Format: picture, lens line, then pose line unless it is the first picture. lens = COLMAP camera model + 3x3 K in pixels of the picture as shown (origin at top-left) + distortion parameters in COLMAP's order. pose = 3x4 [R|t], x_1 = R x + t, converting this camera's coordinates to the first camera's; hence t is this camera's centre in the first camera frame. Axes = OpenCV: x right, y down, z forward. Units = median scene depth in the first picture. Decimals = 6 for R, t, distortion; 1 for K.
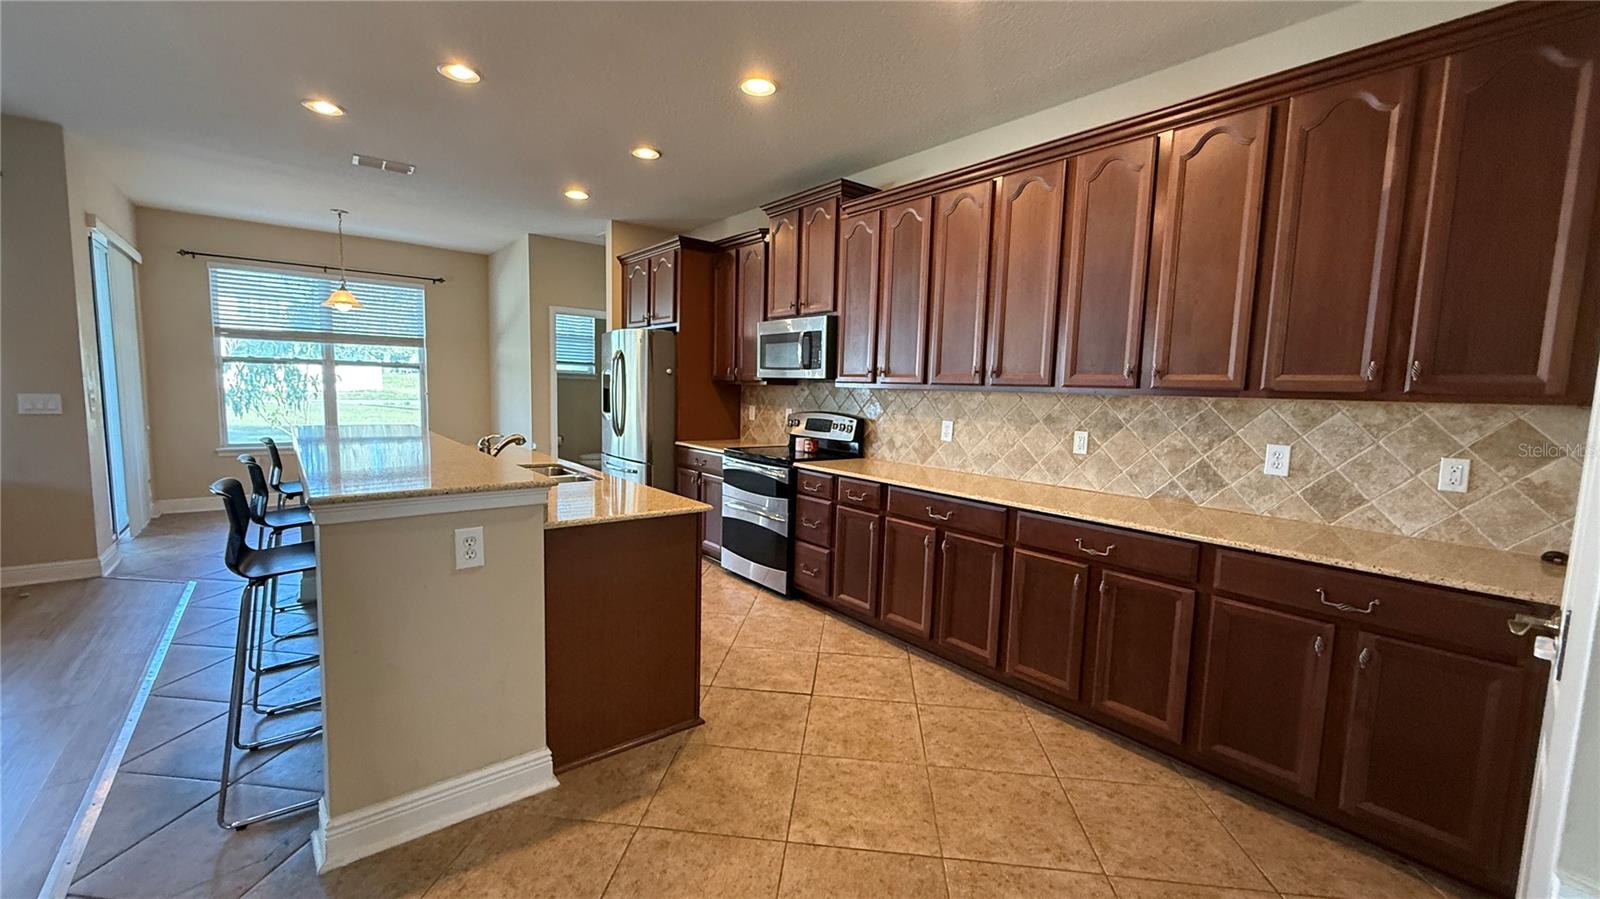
lens RADIAL K [[635.7, 0, 797.5], [0, 635.7, 449.7], [0, 0, 1]] dist [0.000373, -0.000169]
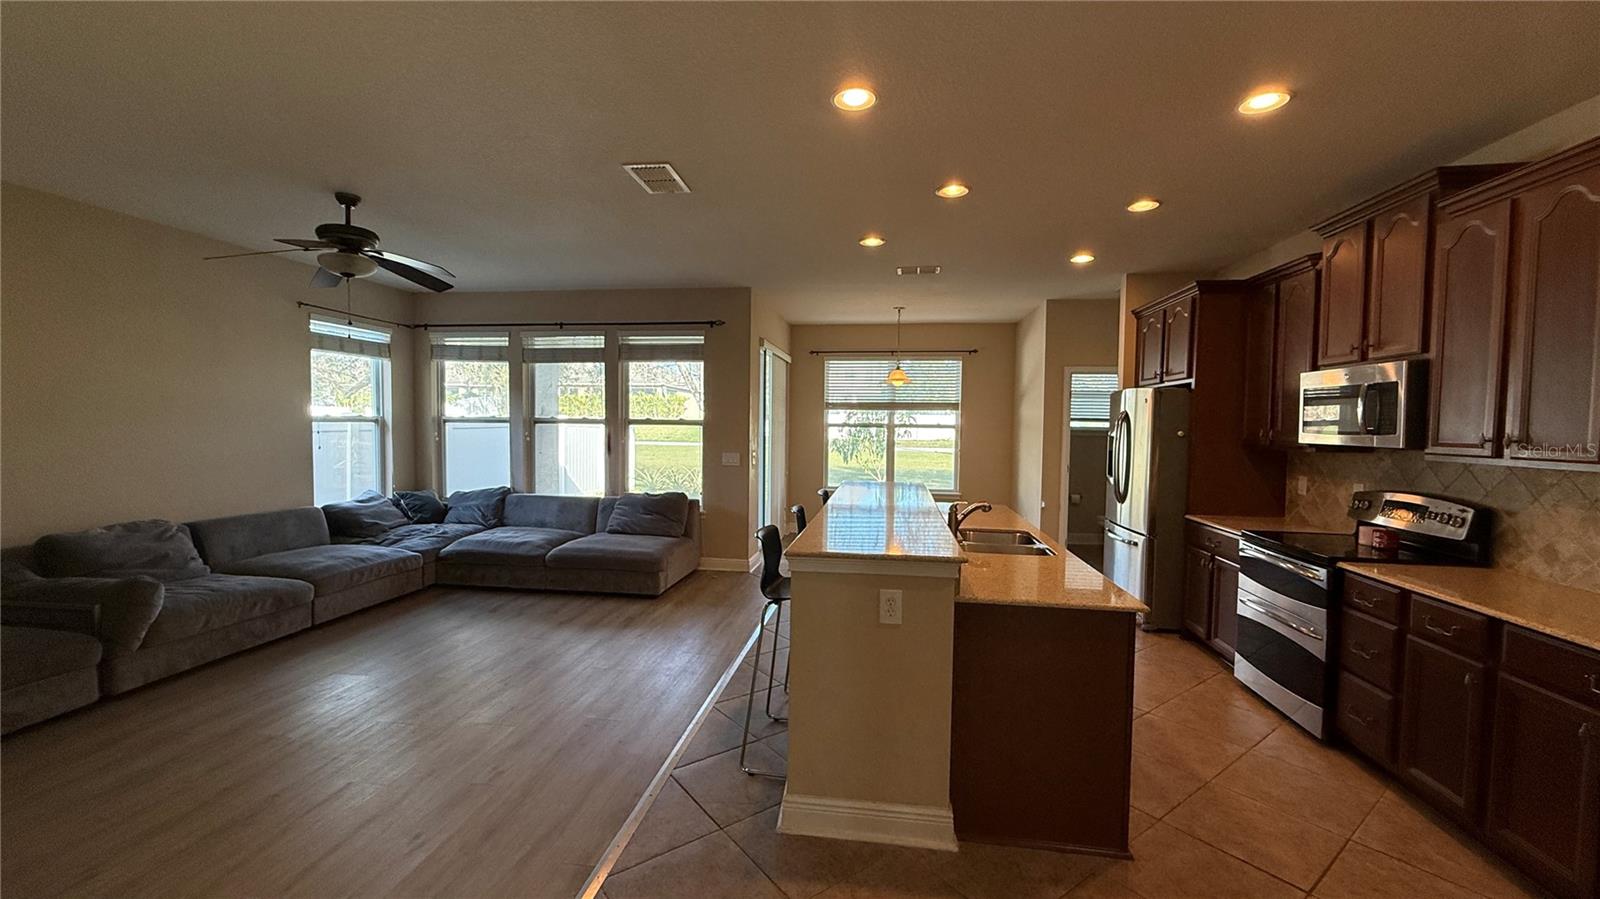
lens RADIAL K [[635.7, 0, 797.5], [0, 635.7, 449.7], [0, 0, 1]] dist [0.000373, -0.000169]
pose [[0.676120, 0.012686, -0.736682, 0.103439], [-0.066961, 0.996772, -0.044291, -0.032244], [0.733742, 0.079275, 0.674787, 0.025945]]
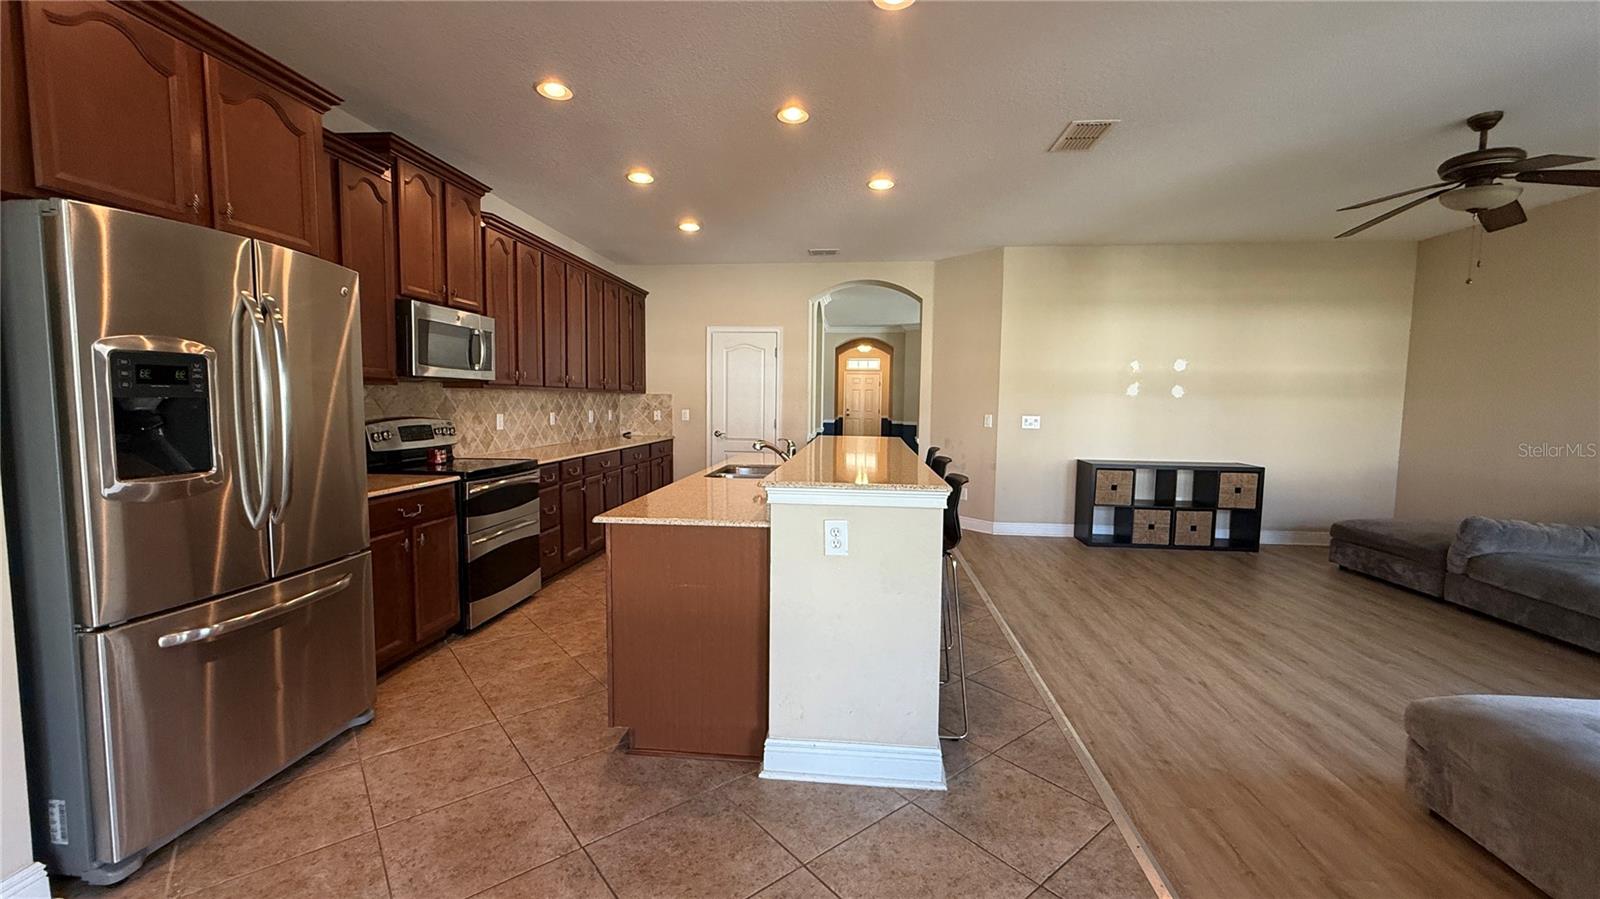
lens RADIAL K [[635.7, 0, 797.5], [0, 635.7, 449.7], [0, 0, 1]] dist [0.000373, -0.000169]
pose [[-0.704528, -0.091733, 0.703722, -0.970755], [0.038380, 0.985235, 0.166853, -0.146570], [-0.708638, 0.144561, -0.690605, 1.309251]]
